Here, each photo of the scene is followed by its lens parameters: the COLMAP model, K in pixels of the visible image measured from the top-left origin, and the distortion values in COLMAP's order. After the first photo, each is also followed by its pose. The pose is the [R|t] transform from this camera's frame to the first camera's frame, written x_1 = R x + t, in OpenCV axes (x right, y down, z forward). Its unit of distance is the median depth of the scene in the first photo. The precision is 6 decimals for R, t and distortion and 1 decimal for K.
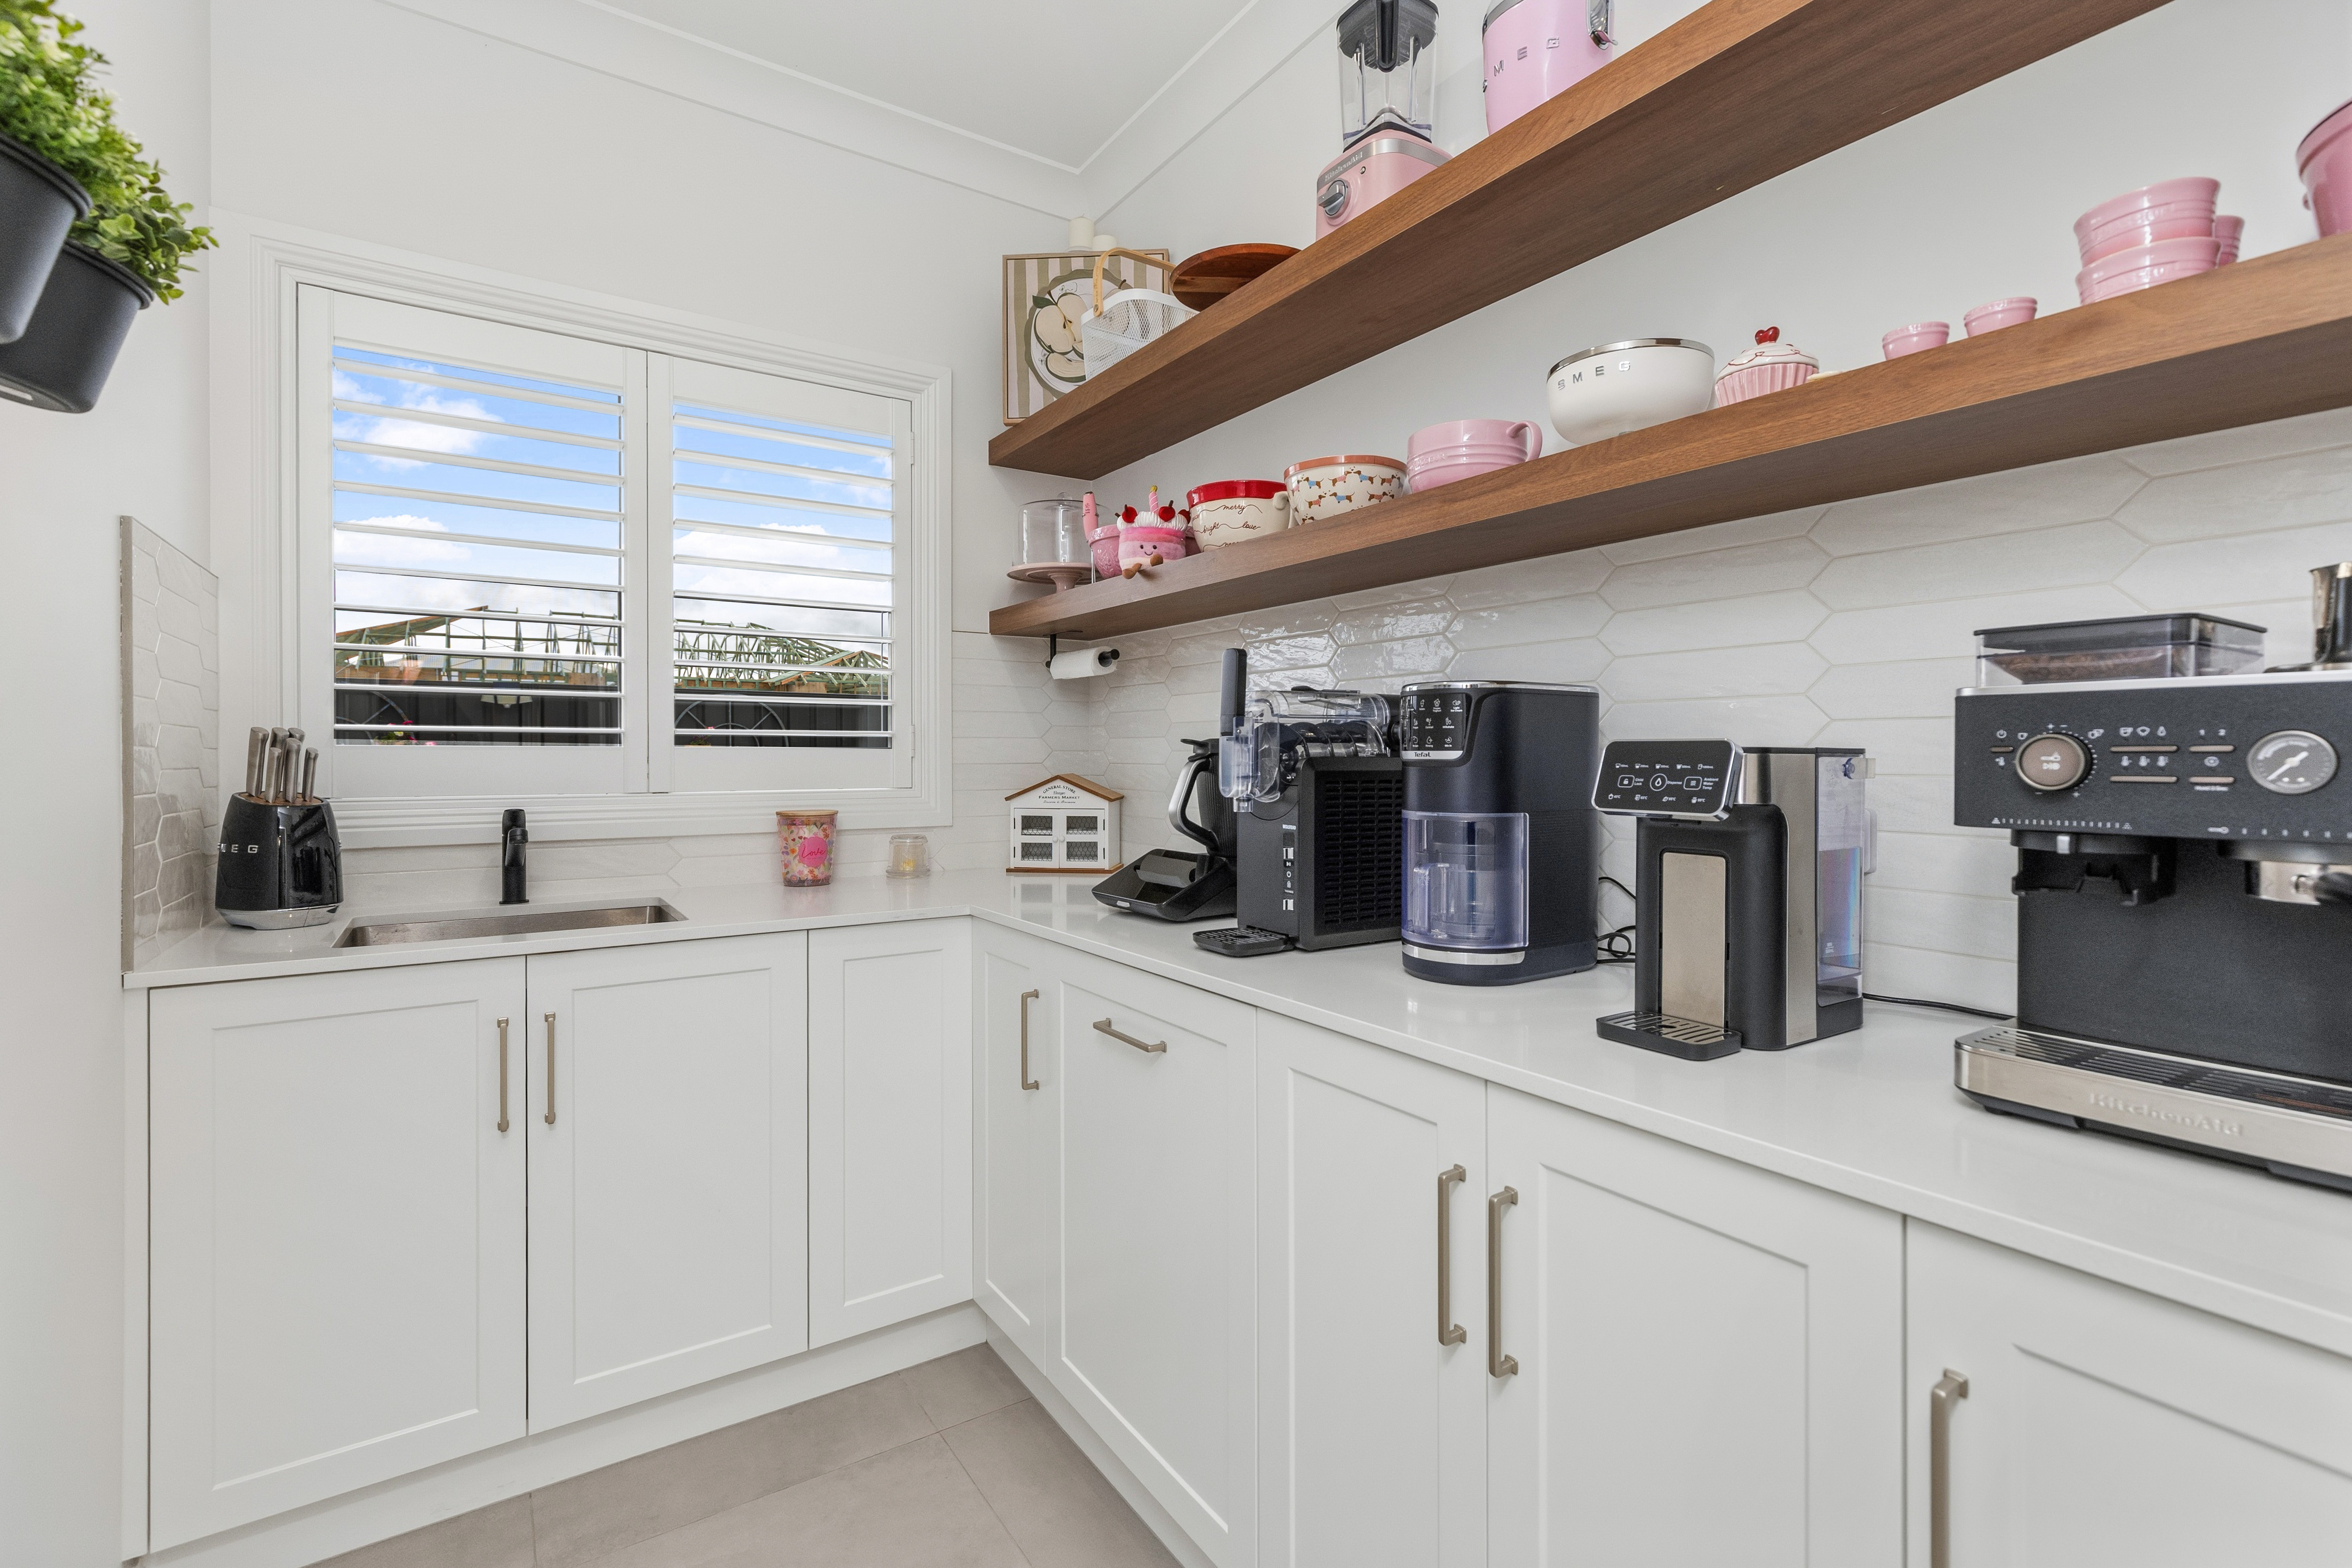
lens RADIAL K [[1064.6, 0, 1183.2], [0, 1064.6, 772.7], [0, 0, 1]] dist [0.003191, 0.000266]
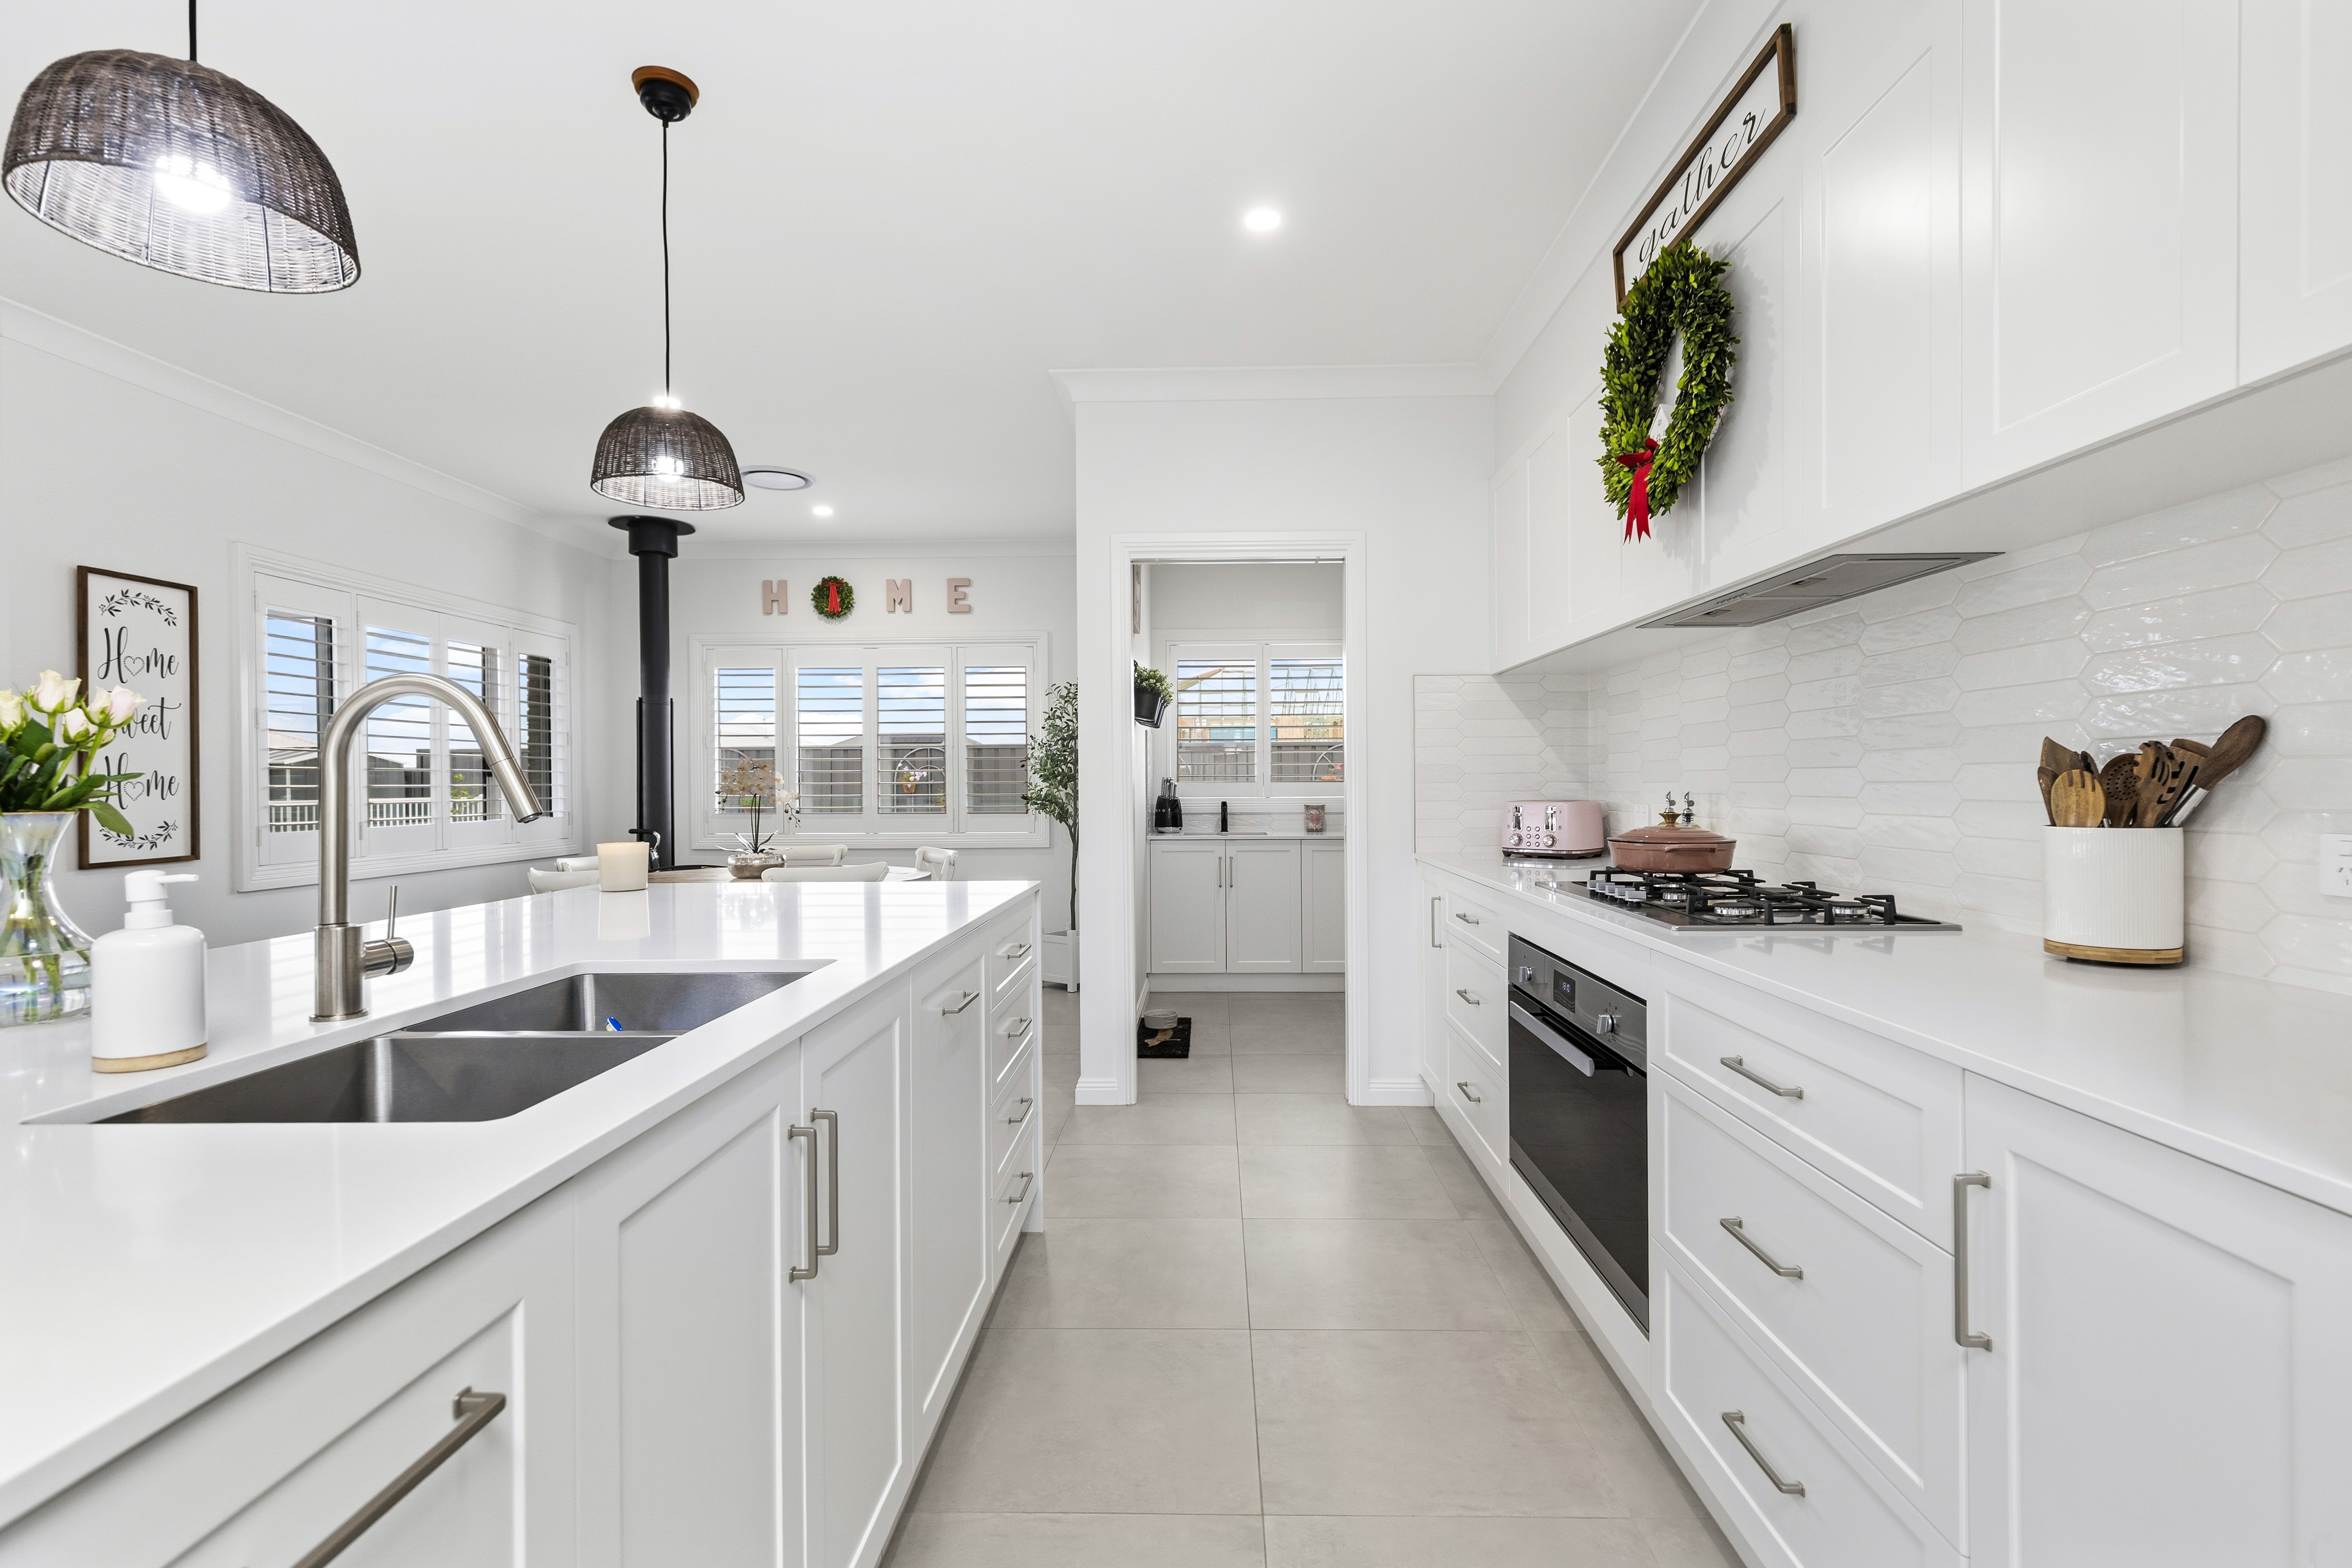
lens RADIAL K [[1076.7, 0, 1184.0], [0, 1076.7, 786.9], [0, 0, 1]] dist [0.007675, 0.000283]
pose [[0.832145, -0.002682, -0.554551, 0.997352], [-0.004336, 0.999926, -0.011342, 0.026004], [0.554541, 0.011842, 0.832072, -1.646630]]
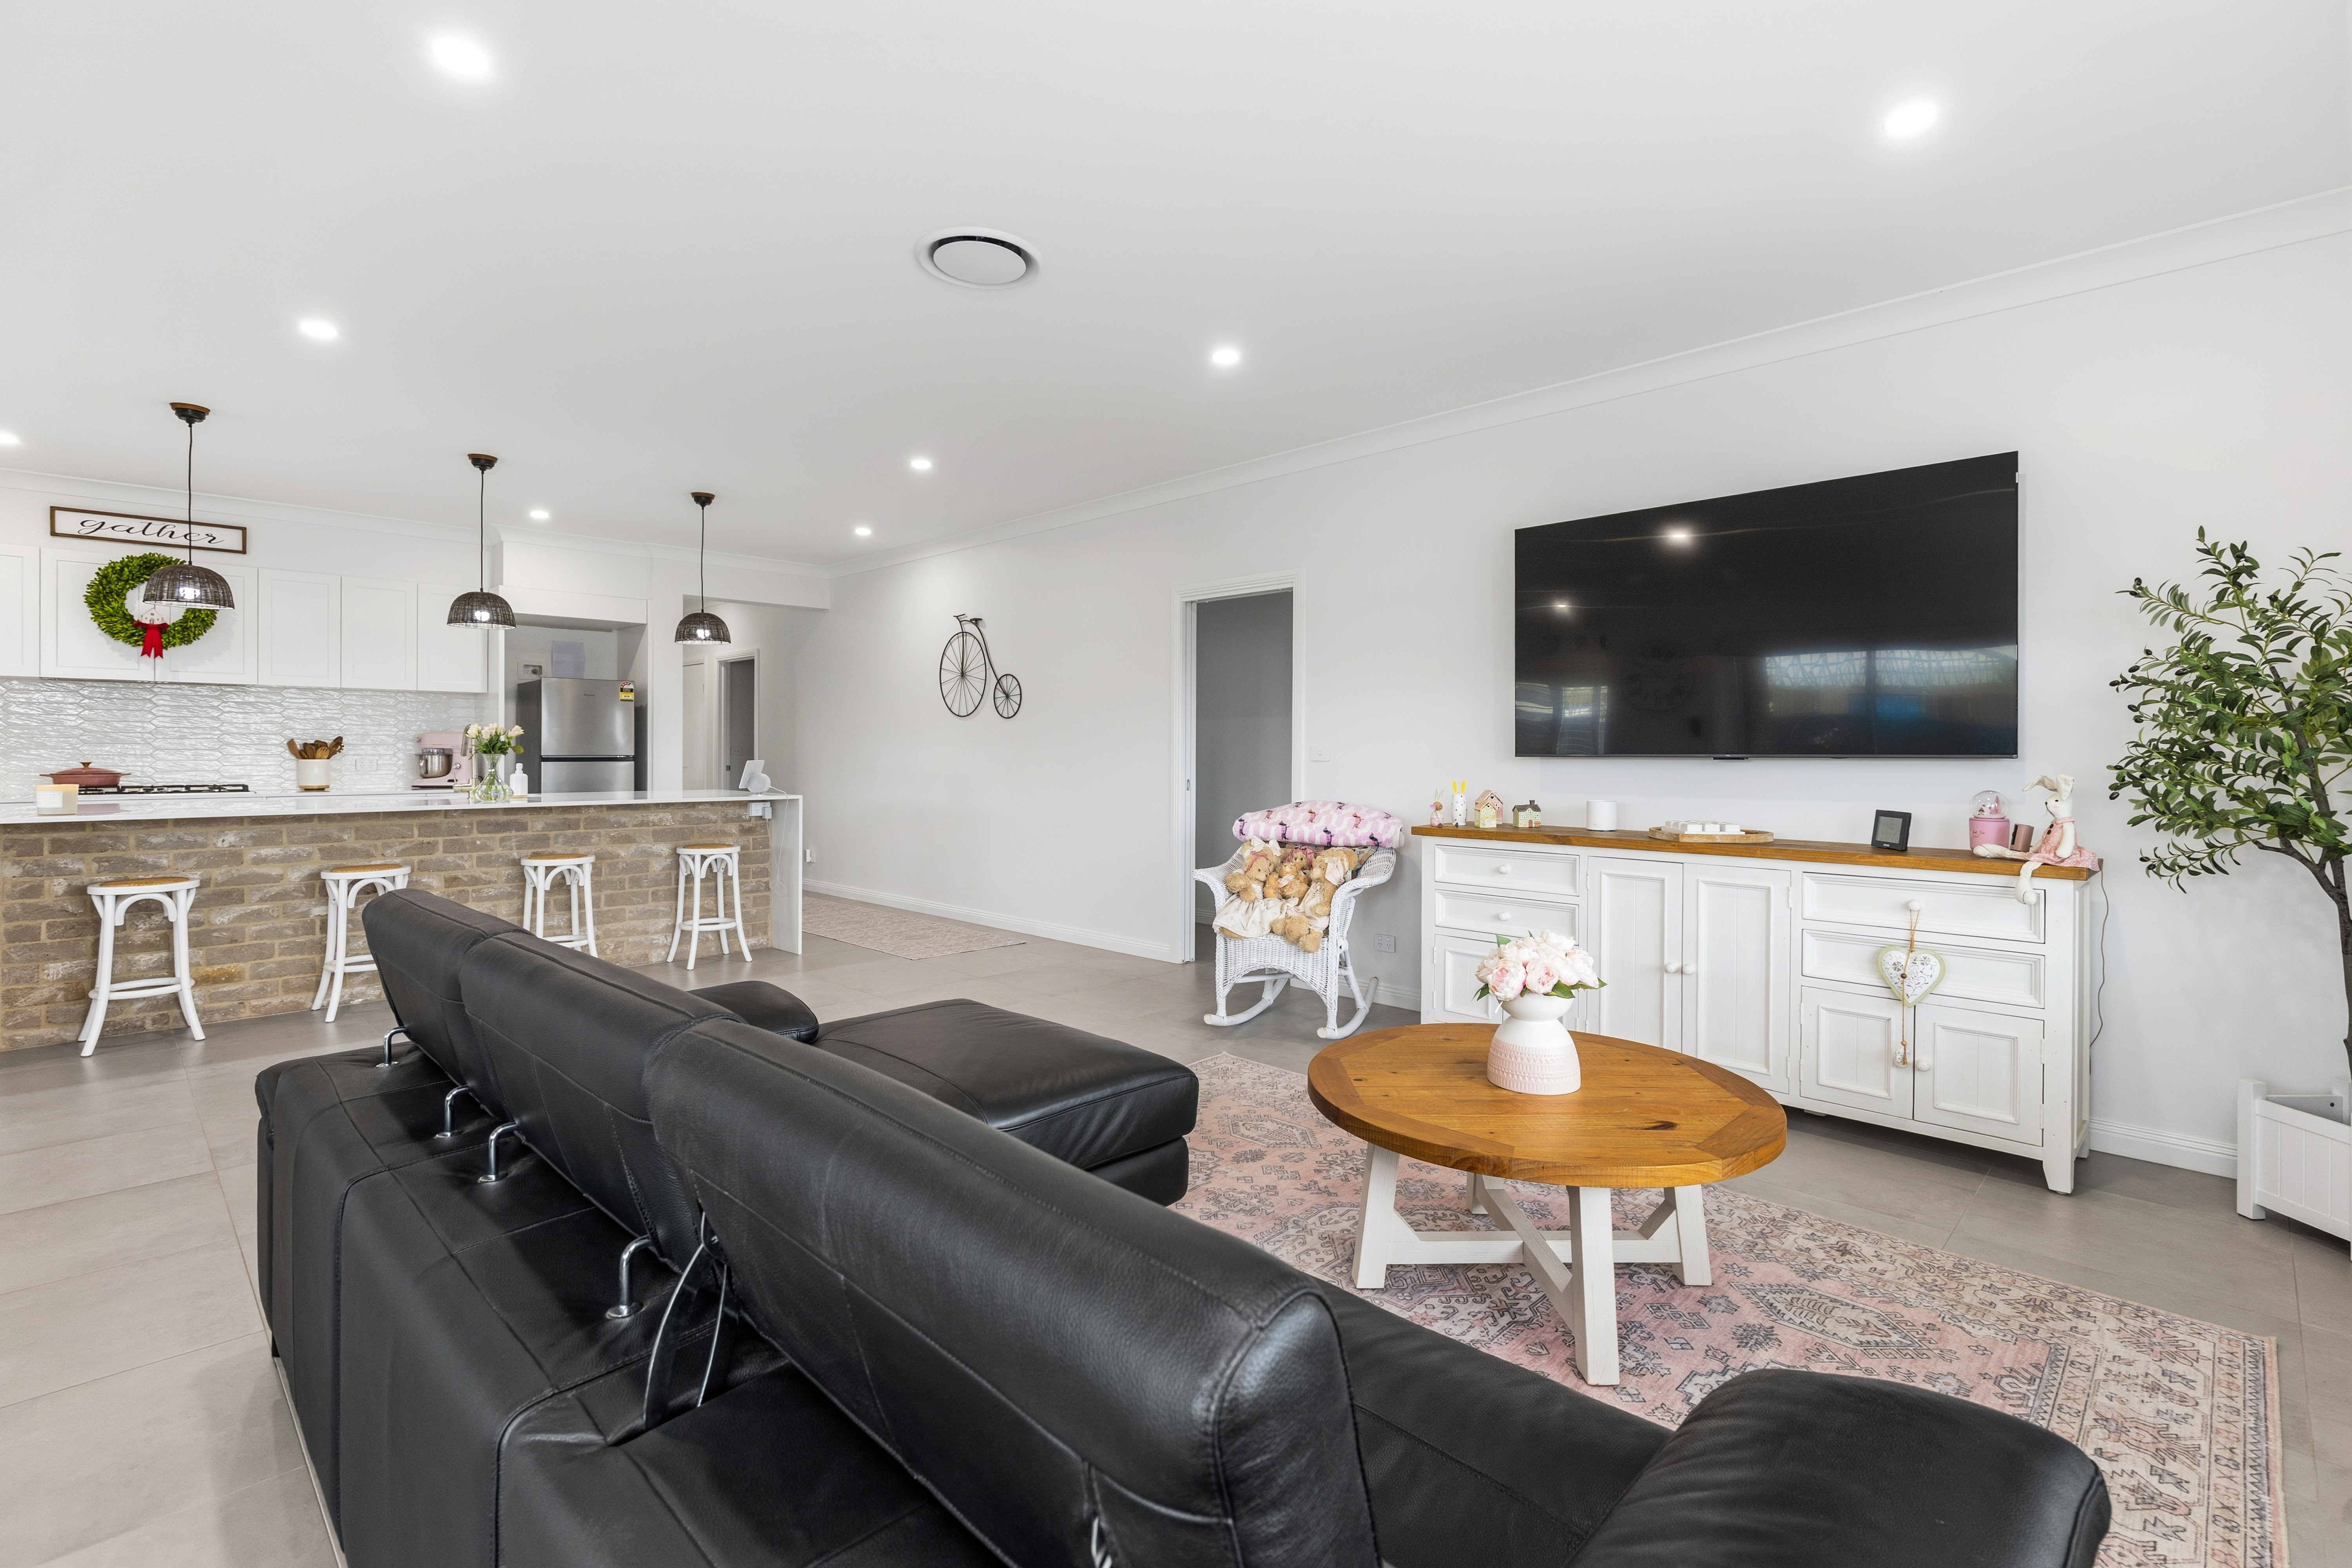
lens RADIAL K [[1074.7, 0, 1195.6], [0, 1074.7, 749.5], [0, 0, 1]] dist [0.004026, 0.000926]
pose [[-0.231191, -0.000486, 0.972908, -2.606409], [0.017312, 0.999839, 0.004613, 0.043858], [-0.972754, 0.017909, -0.231146, -2.513386]]
